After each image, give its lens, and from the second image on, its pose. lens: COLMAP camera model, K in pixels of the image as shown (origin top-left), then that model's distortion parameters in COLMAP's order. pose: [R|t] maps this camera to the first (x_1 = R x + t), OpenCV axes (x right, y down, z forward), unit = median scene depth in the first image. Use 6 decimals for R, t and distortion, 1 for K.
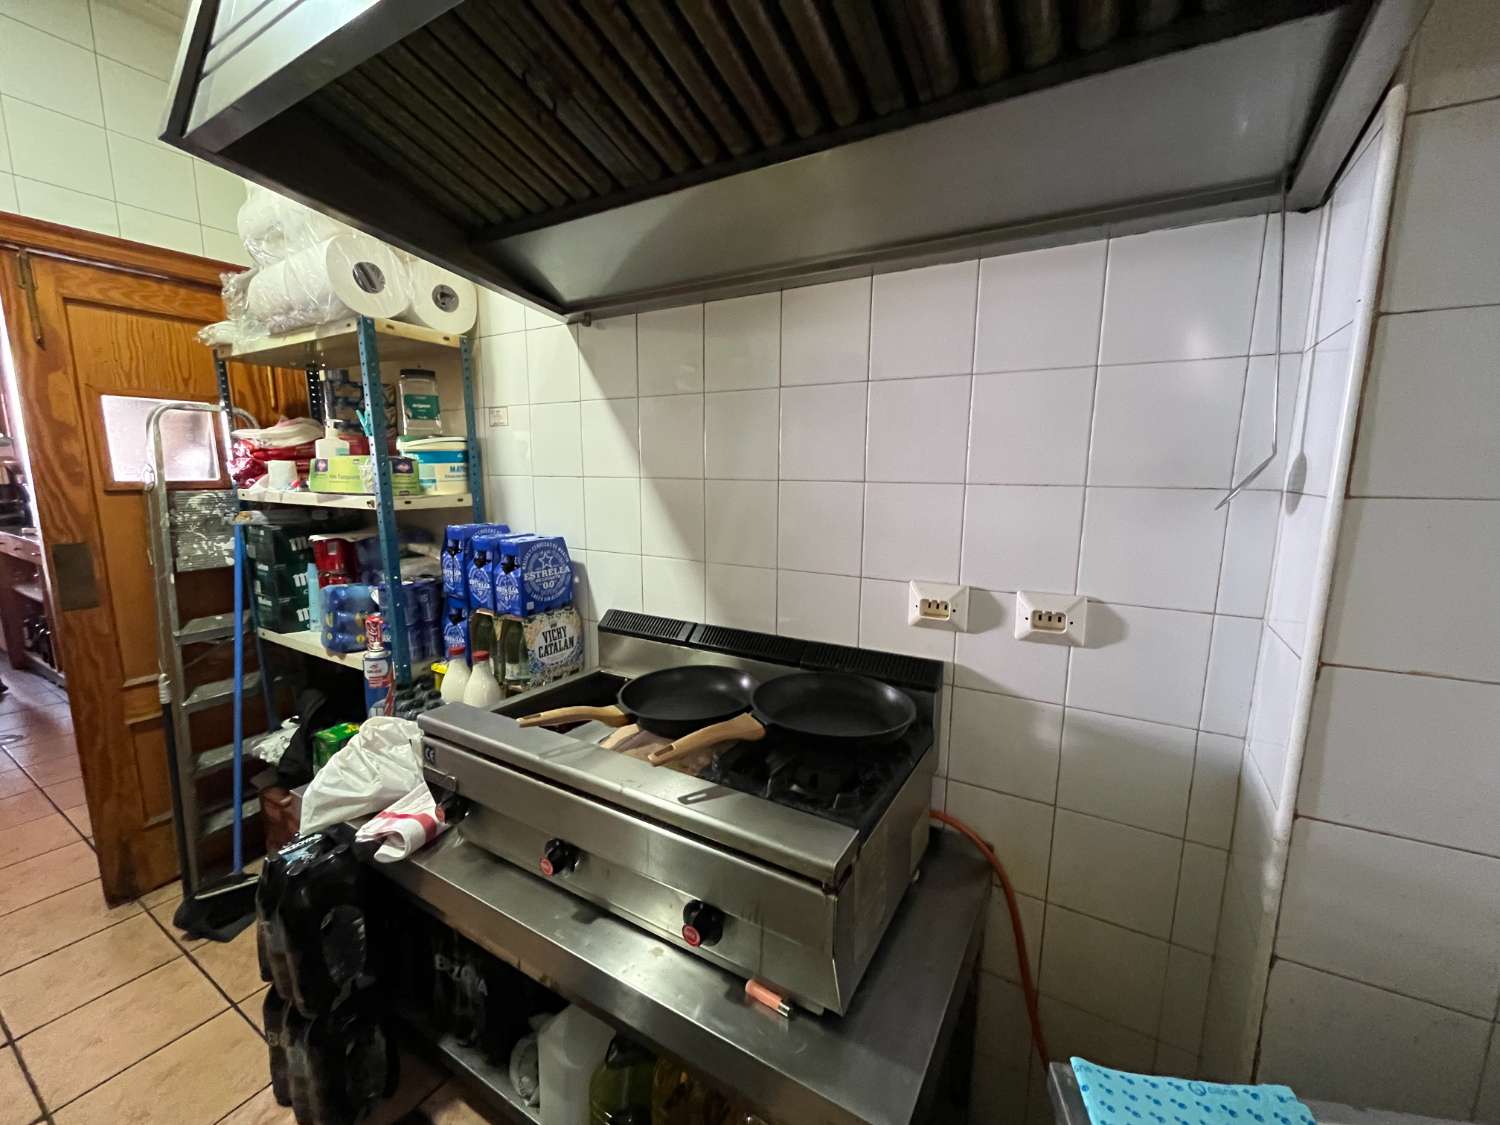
lens RADIAL K [[608.9, 0, 749.5], [0, 608.9, 566.8], [0, 0, 1]] dist [-0.000935, -0.000387]
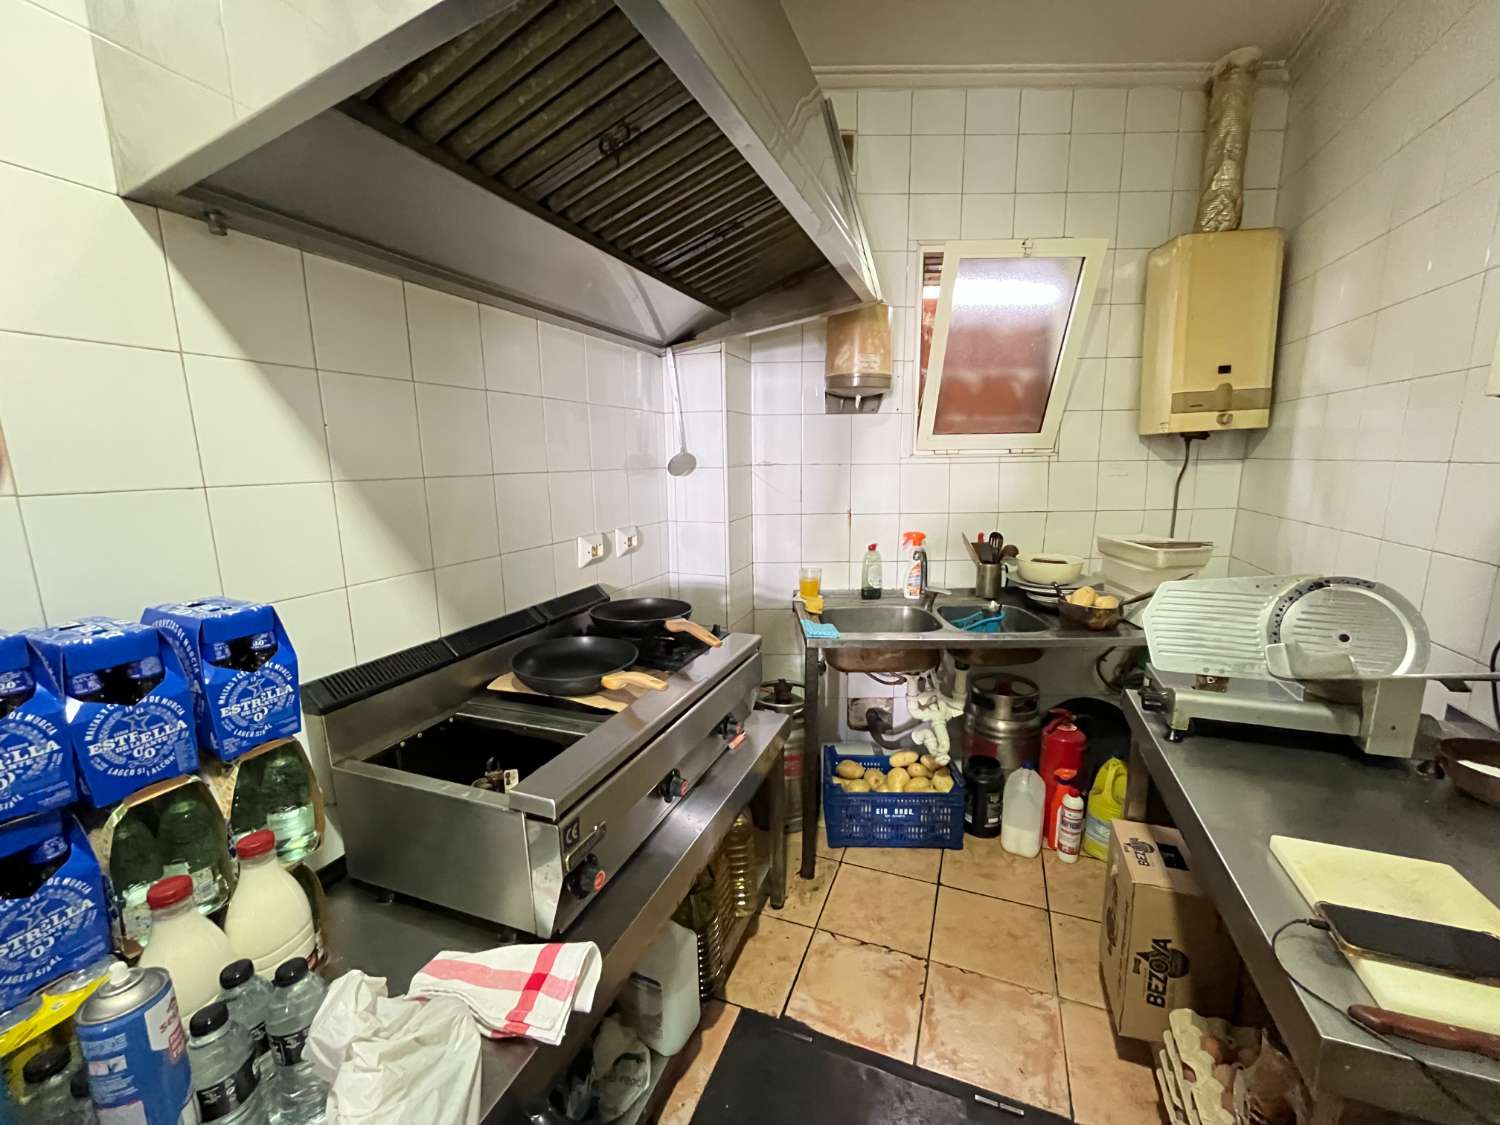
lens RADIAL K [[608.9, 0, 749.5], [0, 608.9, 566.8], [0, 0, 1]] dist [-0.000935, -0.000387]
pose [[-0.163728, -0.182739, 0.969433, -0.989686], [0.166442, 0.963489, 0.209729, -0.118686], [-0.972363, 0.195693, -0.127334, 0.634289]]
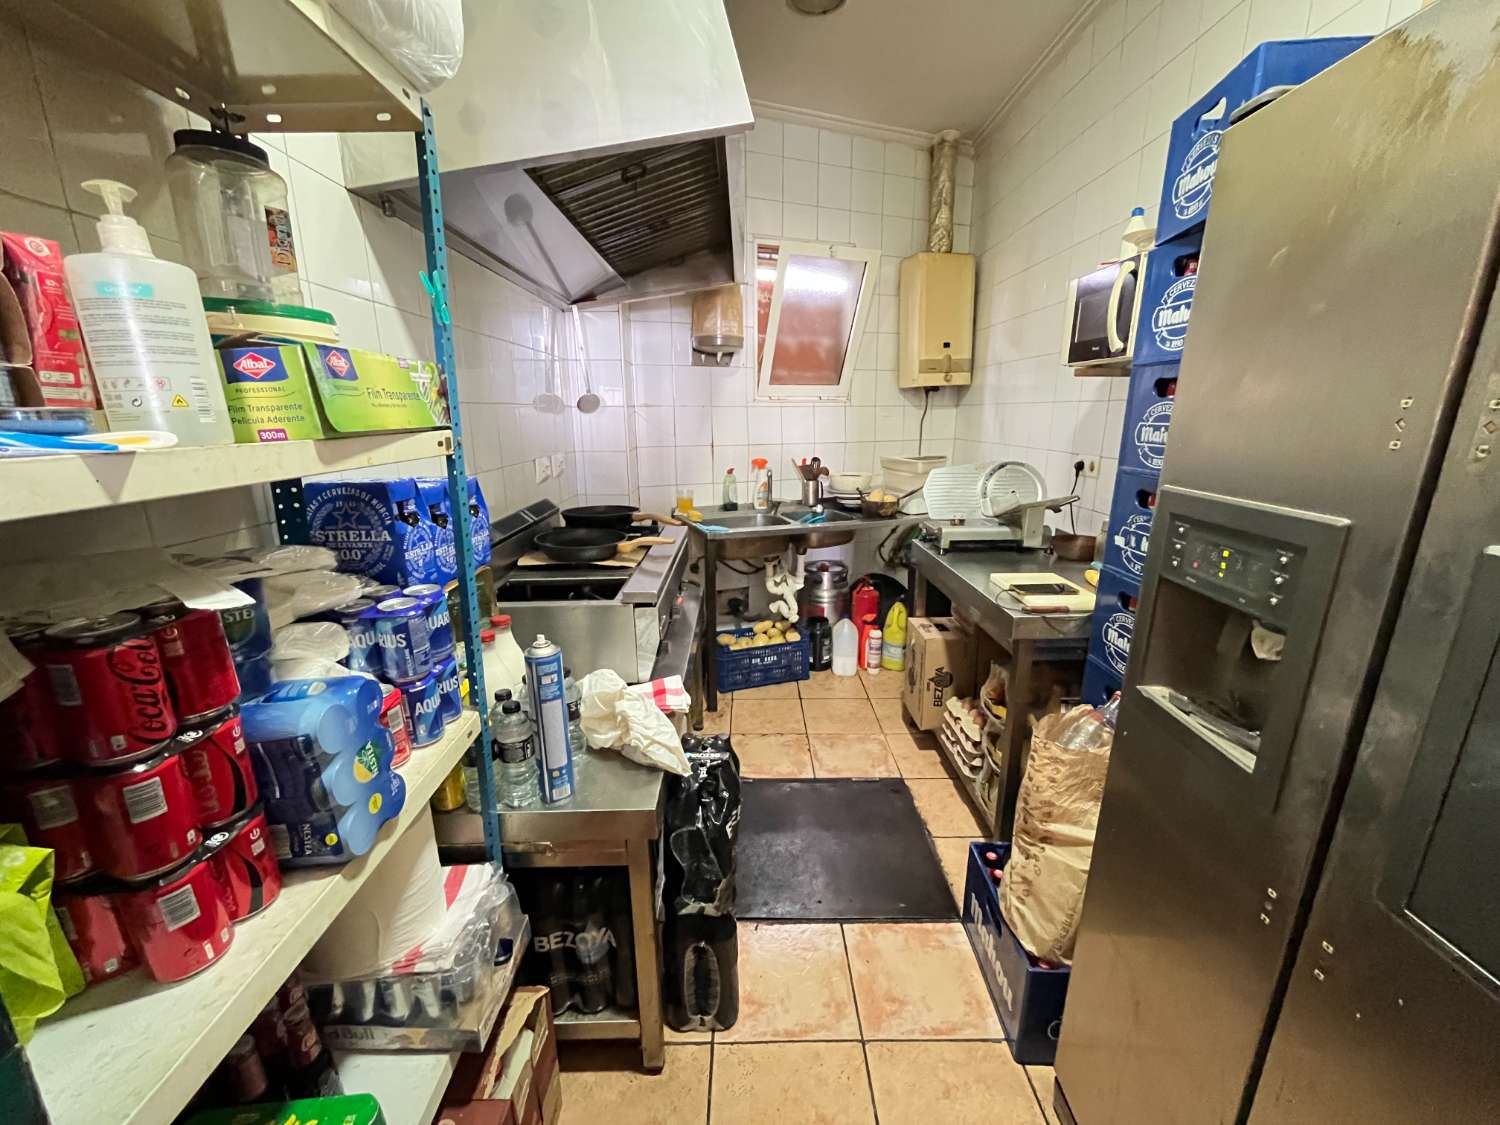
lens RADIAL K [[608.9, 0, 749.5], [0, 608.9, 566.8], [0, 0, 1]] dist [-0.000935, -0.000387]
pose [[-0.518547, -0.216072, 0.827298, -1.323663], [0.135727, 0.934476, 0.329138, -0.152008], [-0.844208, 0.282961, -0.455243, 1.103300]]
